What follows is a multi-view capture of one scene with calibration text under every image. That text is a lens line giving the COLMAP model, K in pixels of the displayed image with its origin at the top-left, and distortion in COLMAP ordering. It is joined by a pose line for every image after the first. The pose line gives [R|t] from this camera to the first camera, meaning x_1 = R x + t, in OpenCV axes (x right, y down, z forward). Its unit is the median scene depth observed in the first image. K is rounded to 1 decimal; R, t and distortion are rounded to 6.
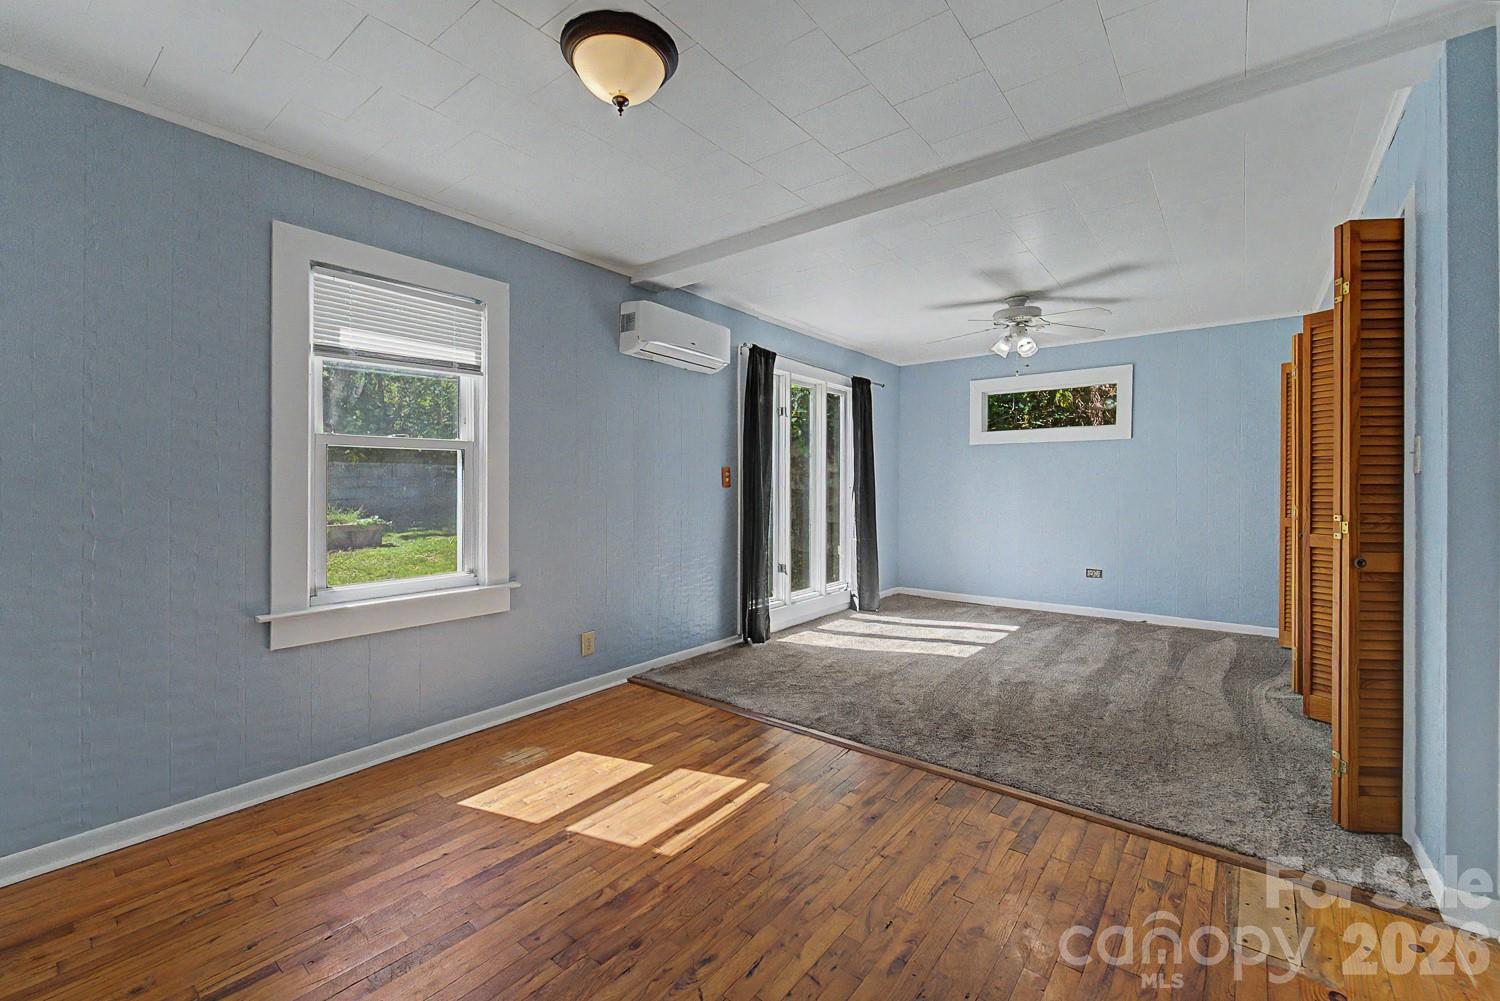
lens RADIAL K [[629.8, 0, 752.4], [0, 629.8, 479.1], [0, 0, 1]] dist [0.000536, -0.000137]
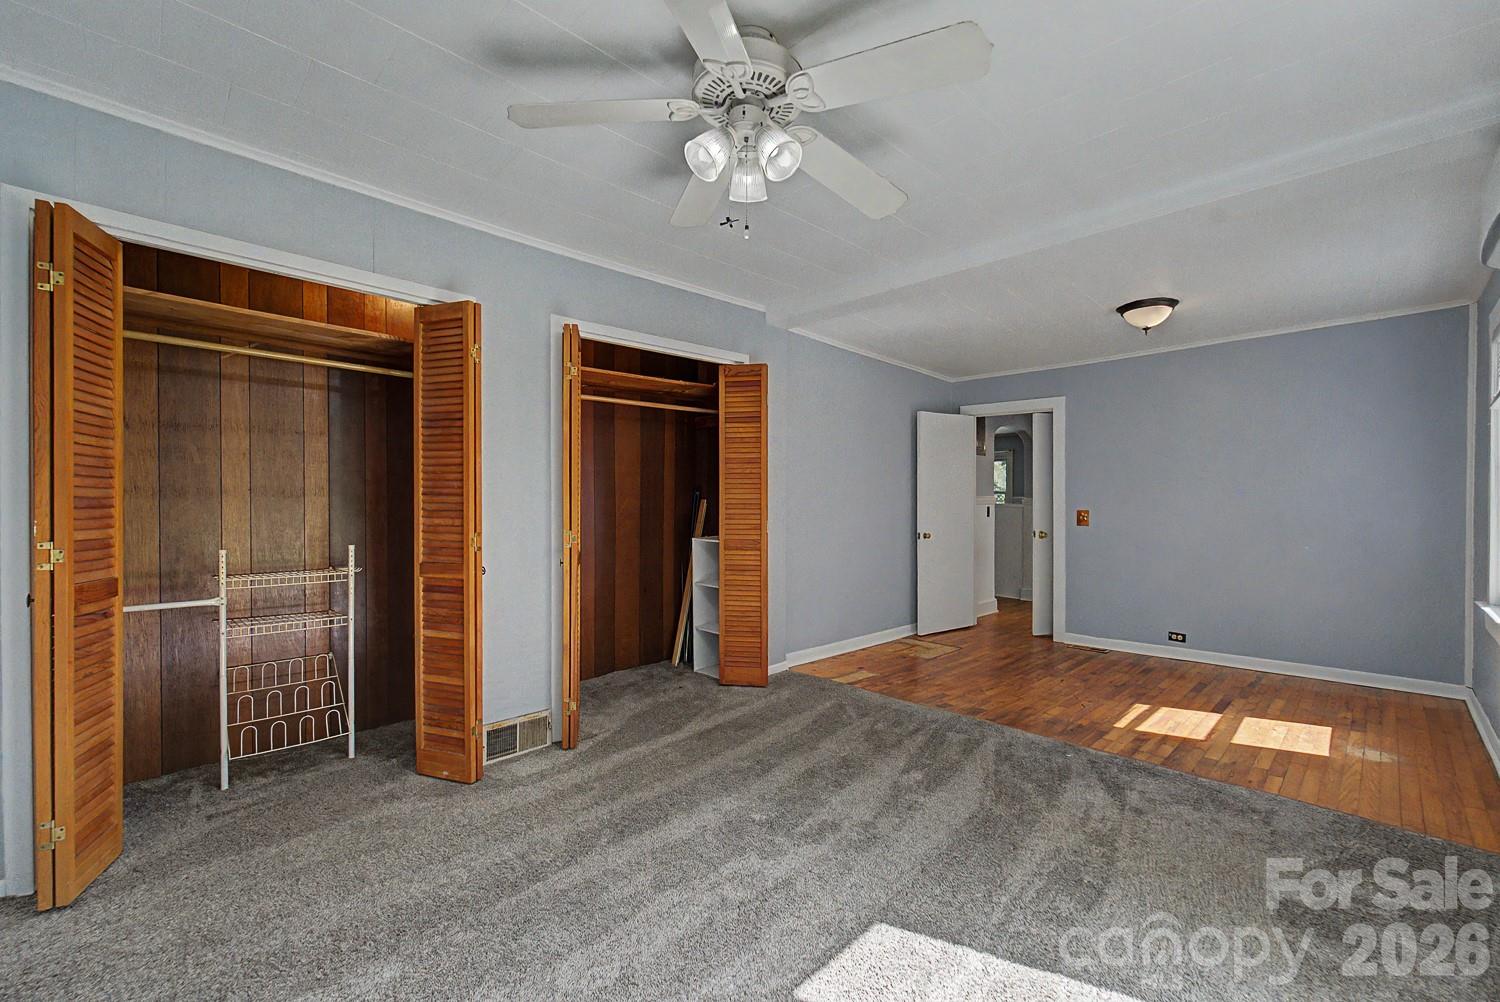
lens RADIAL K [[611.4, 0, 789.1], [0, 611.4, 505.7], [0, 0, 1]] dist [0.001104, 0.000103]
pose [[-0.997416, -0.003872, 0.071736, 0.594422], [-0.003423, 0.999974, 0.006385, 0.005069], [-0.071759, 0.006123, -0.997403, 2.228041]]
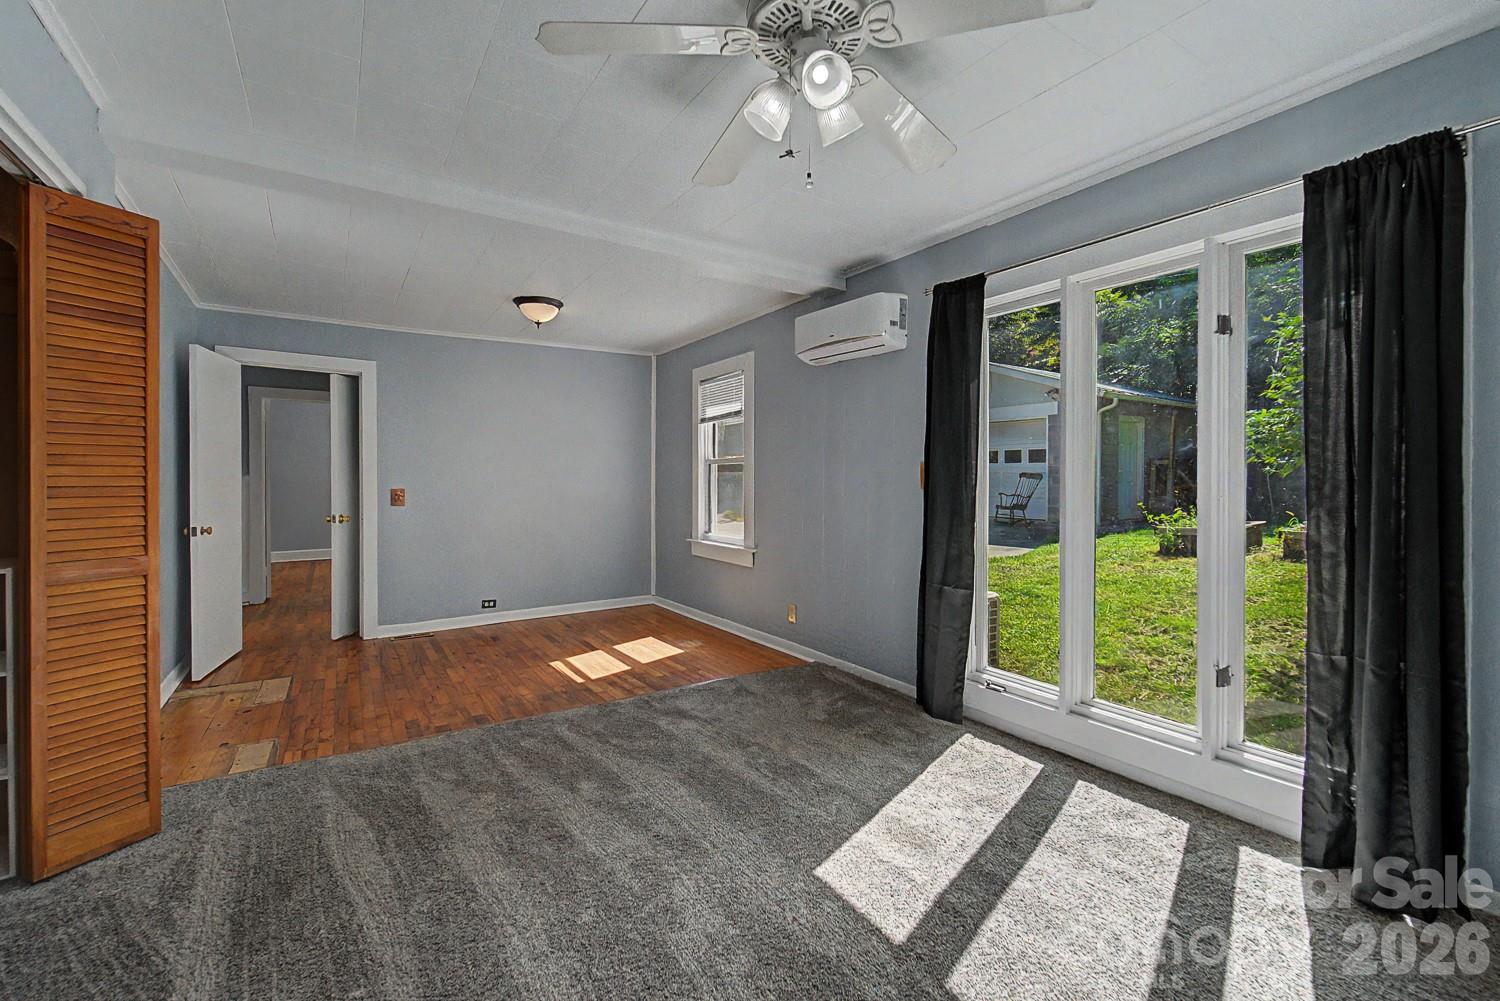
lens RADIAL K [[615.2, 0, 754.4], [0, 615.2, 488.1], [0, 0, 1]] dist [-0.000326, -0.000205]
pose [[-0.320258, 0.010860, -0.947268, 1.205395], [-0.004052, 0.999909, 0.012834, -0.000914], [0.947322, 0.007948, -0.320185, 1.762022]]
